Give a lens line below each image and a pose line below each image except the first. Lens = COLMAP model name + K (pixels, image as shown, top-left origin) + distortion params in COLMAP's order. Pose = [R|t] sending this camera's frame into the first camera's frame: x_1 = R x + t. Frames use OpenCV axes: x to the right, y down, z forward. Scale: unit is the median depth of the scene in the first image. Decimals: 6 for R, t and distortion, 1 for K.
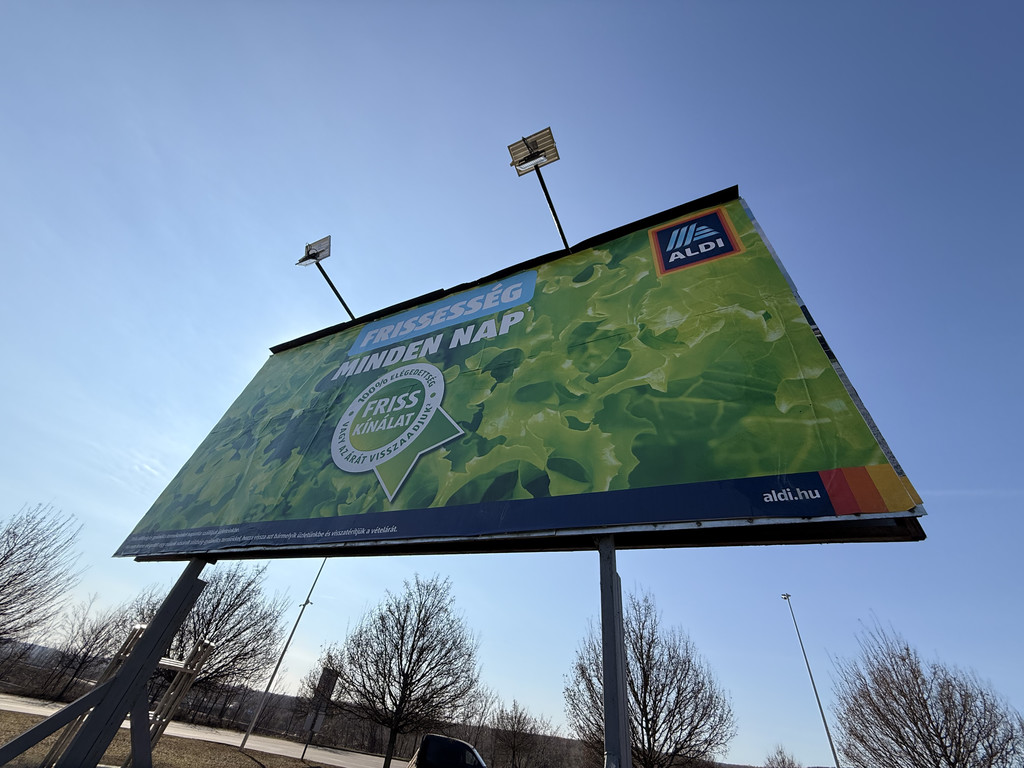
lens RADIAL K [[408.8, 0, 507.8], [0, 408.8, 382.0], [0, 0, 1]] dist [-0.001597, -0.000165]
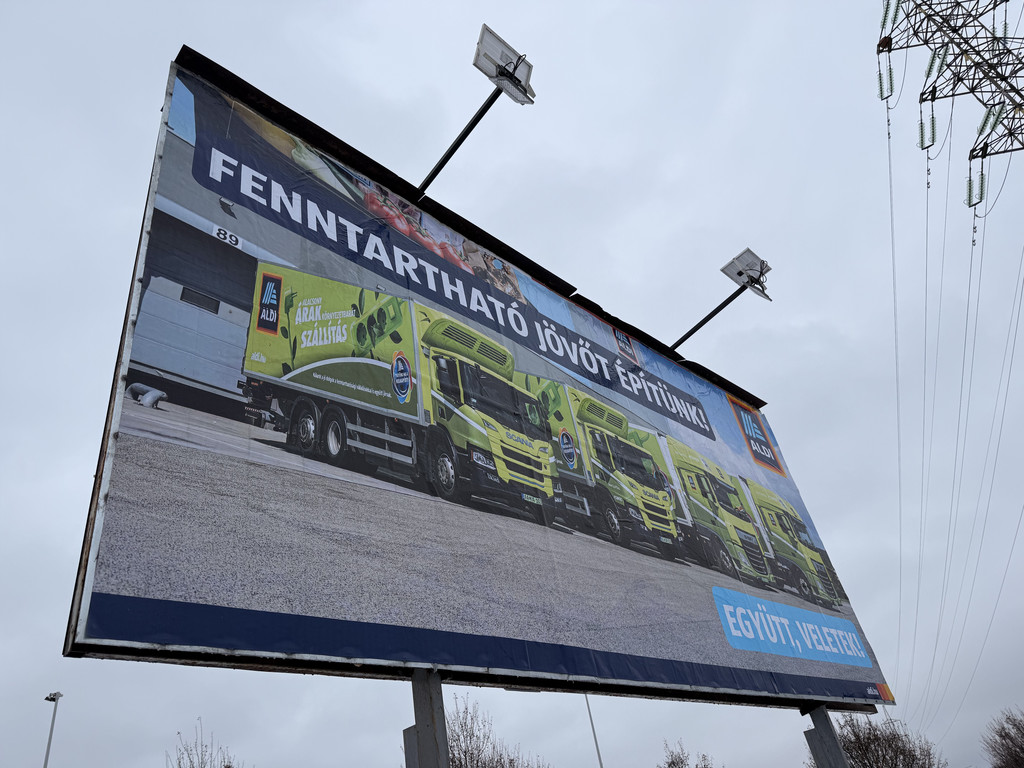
lens RADIAL K [[722.8, 0, 508.7], [0, 722.8, 385.3], [0, 0, 1]] dist [0.051041, -0.066256]
pose [[0.317267, 0.388087, 0.865292, -1.635010], [-0.465788, 0.858560, -0.214283, 0.301945], [-0.826065, -0.335058, 0.453159, 0.713424]]
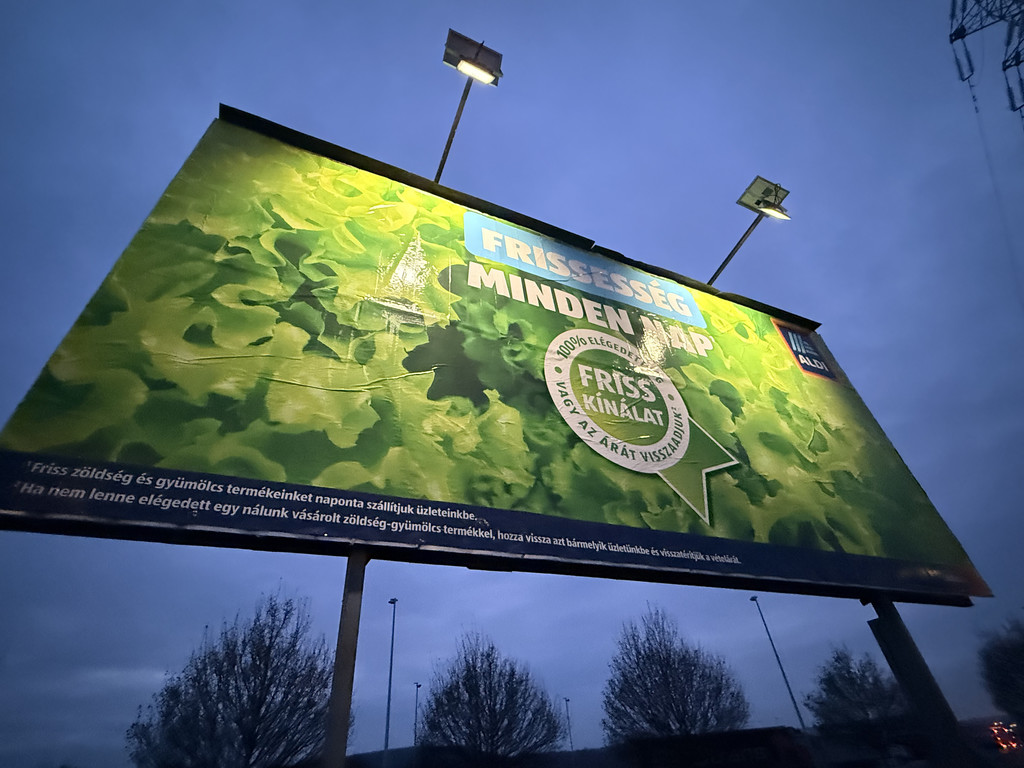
lens RADIAL K [[497.2, 0, 512.0], [0, 497.2, 384.0], [0, 0, 1]] dist [-0.001334, -0.000340]
pose [[0.626964, 0.333965, 0.703835, -1.176327], [-0.391231, 0.916242, -0.086249, 0.234686], [-0.673687, -0.221287, 0.705108, 0.522167]]
